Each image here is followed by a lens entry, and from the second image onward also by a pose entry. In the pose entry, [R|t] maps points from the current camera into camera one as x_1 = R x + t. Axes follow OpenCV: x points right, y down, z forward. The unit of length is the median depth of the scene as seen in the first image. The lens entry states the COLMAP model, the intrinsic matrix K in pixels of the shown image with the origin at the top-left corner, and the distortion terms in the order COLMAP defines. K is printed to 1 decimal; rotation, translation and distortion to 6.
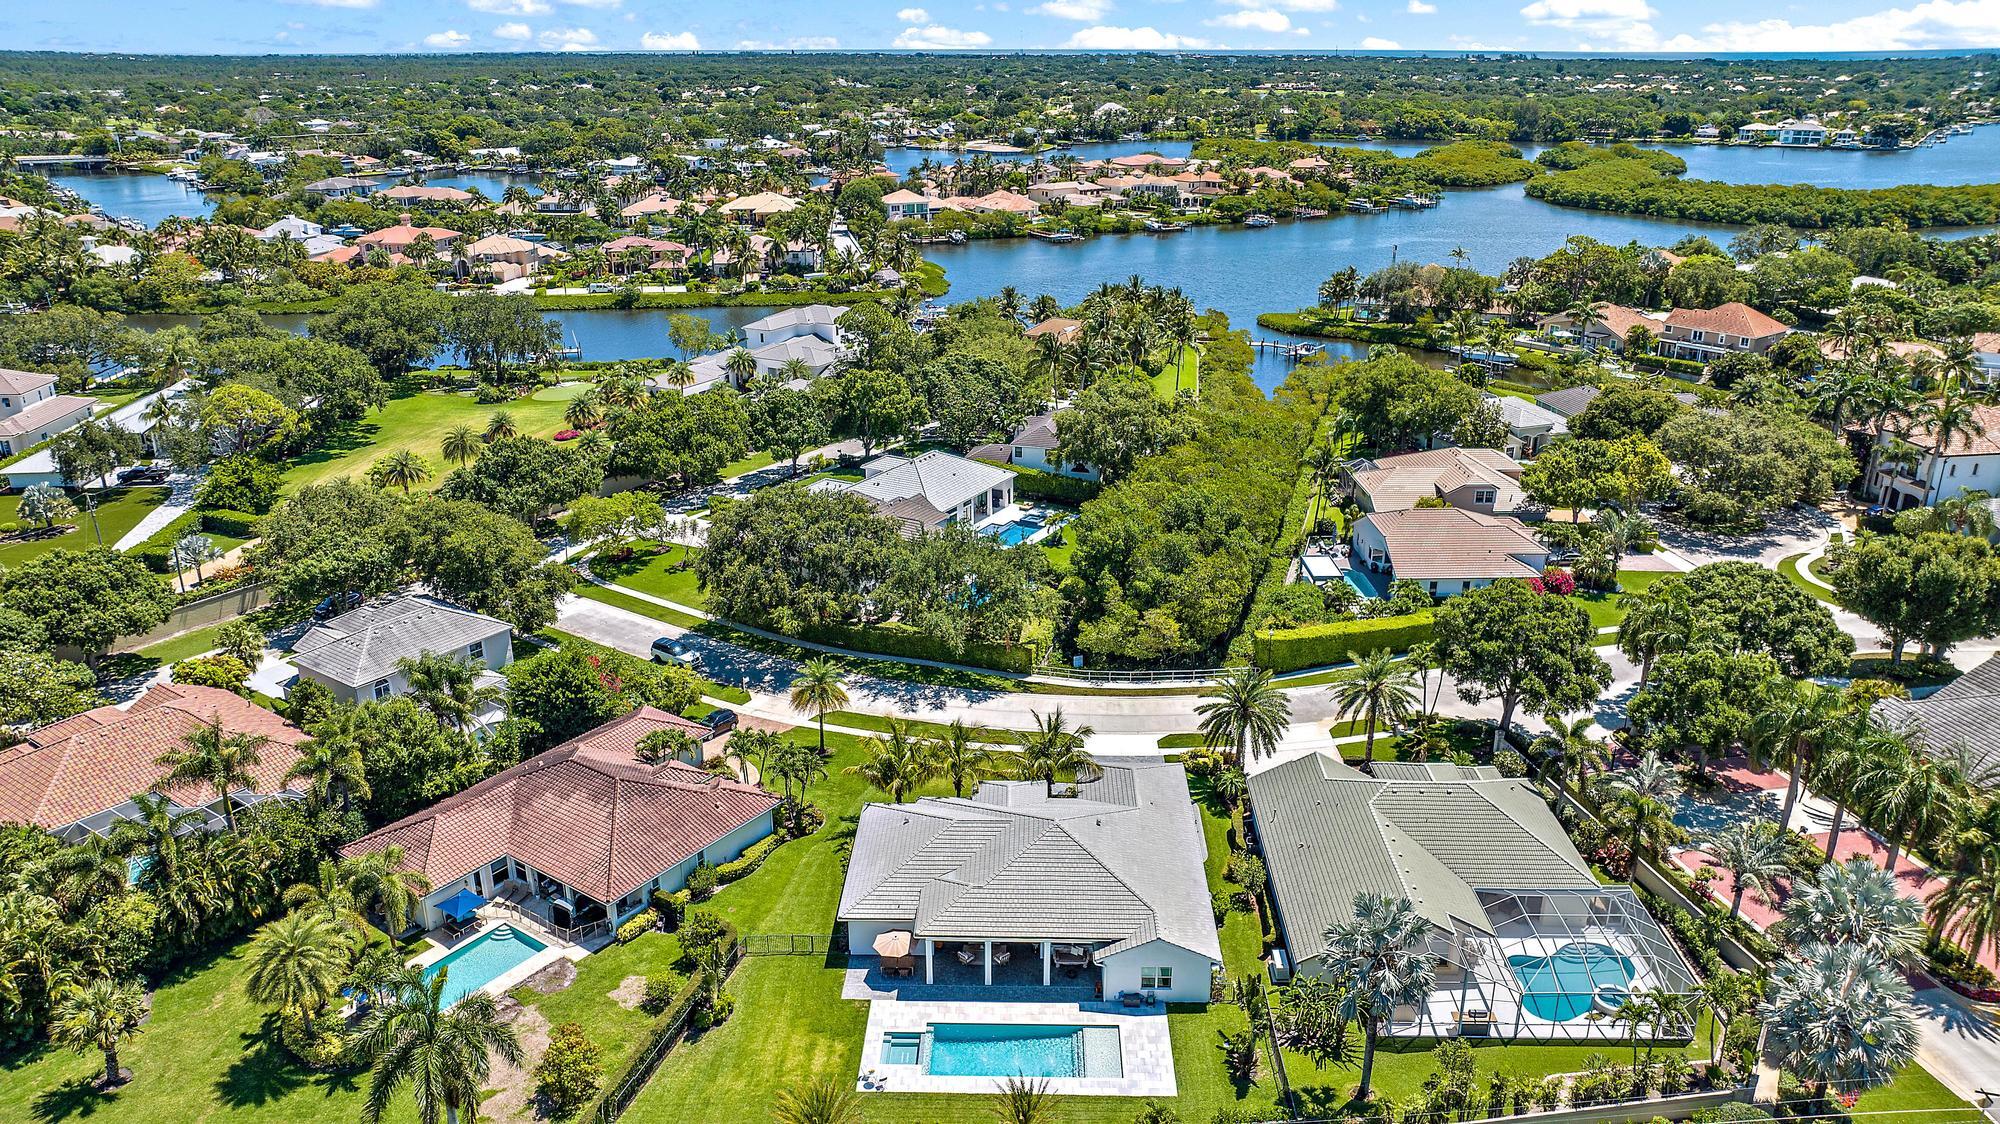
lens RADIAL K [[1413.1, 0, 997.5], [0, 1413.1, 566.0], [0, 0, 1]] dist [-0.025013, 0.021569]
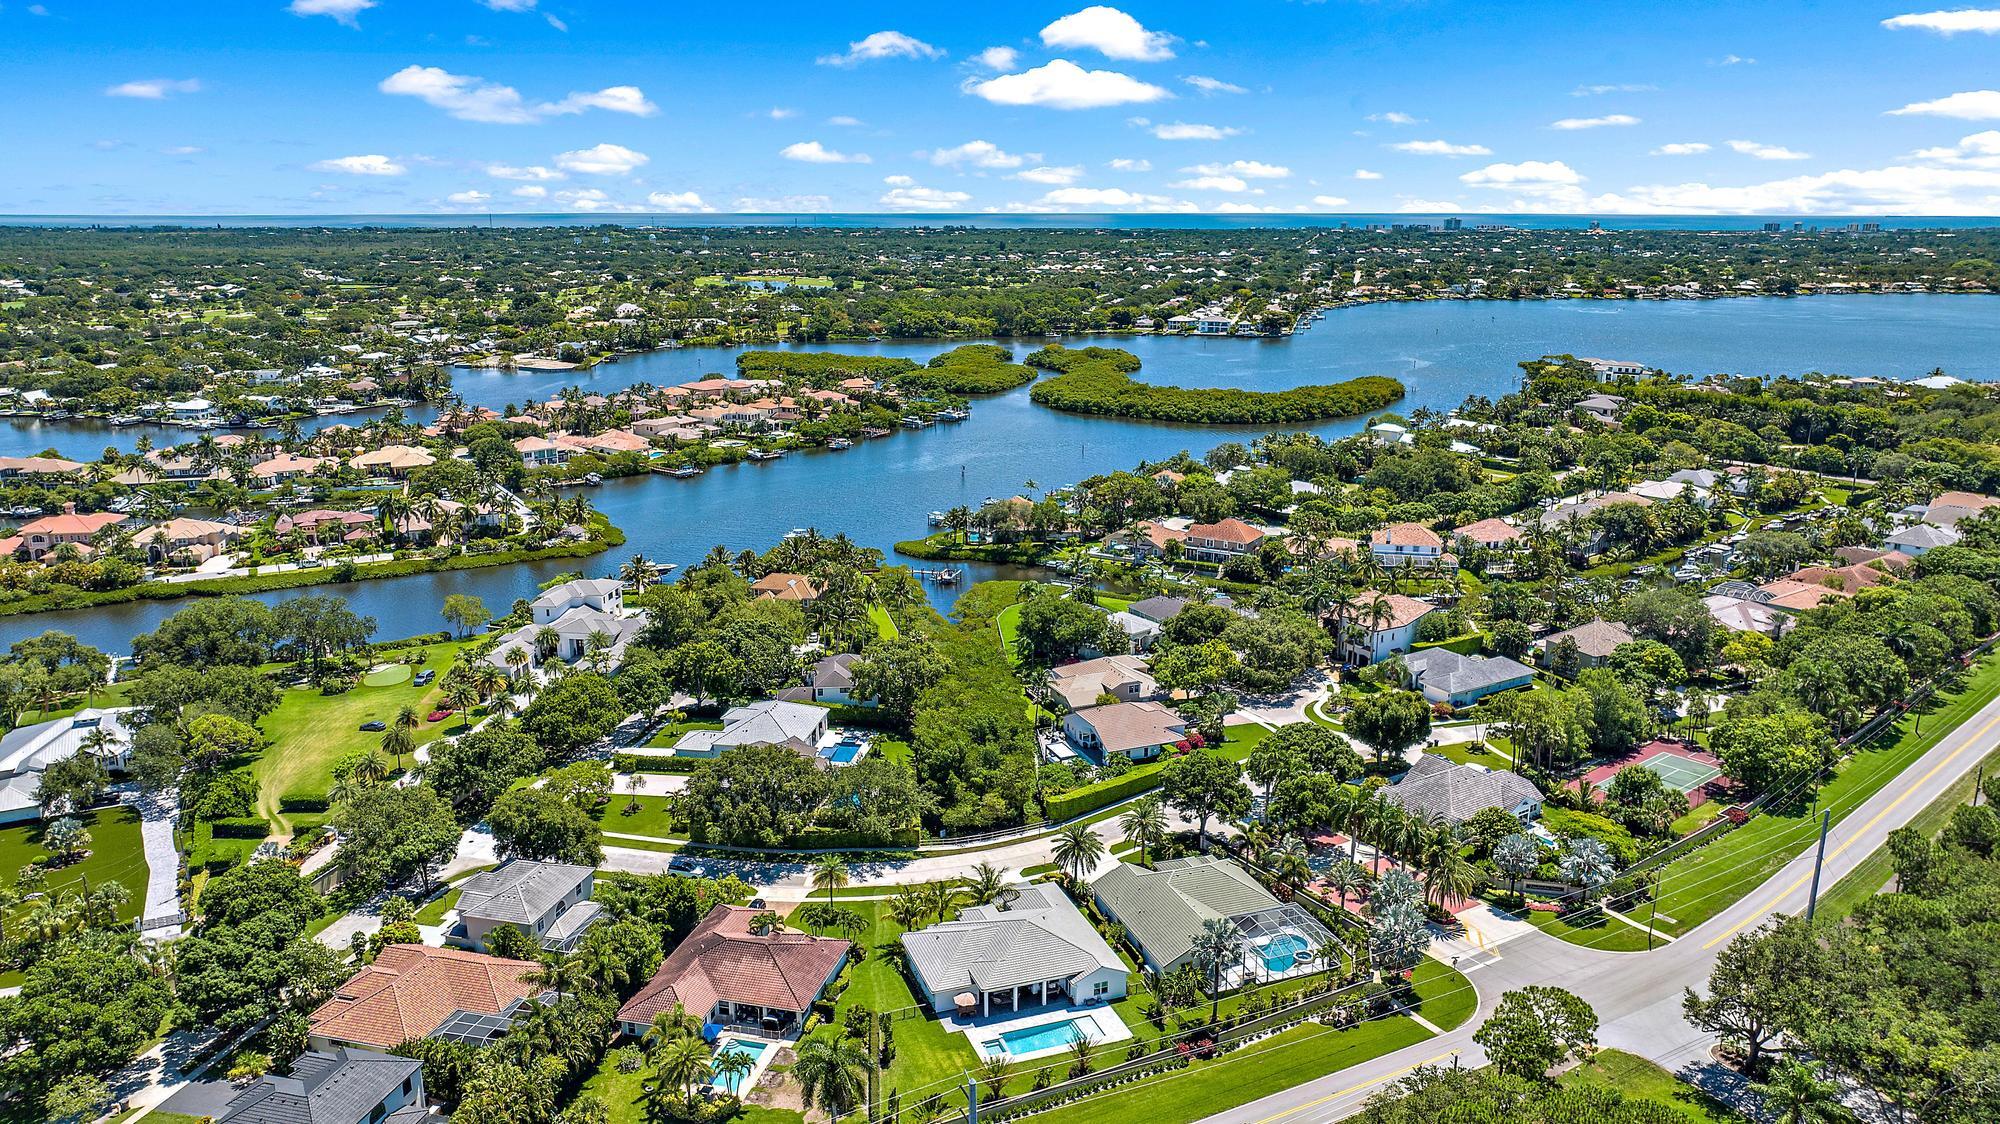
lens RADIAL K [[1413.1, 0, 1003.8], [0, 1413.1, 562.1], [0, 0, 1]] dist [-0.025013, 0.021569]
pose [[0.931676, -0.087024, 0.352714, -0.341671], [0.124902, 0.988431, -0.086050, -0.073745], [-0.341145, 0.124225, 0.931766, -0.445840]]
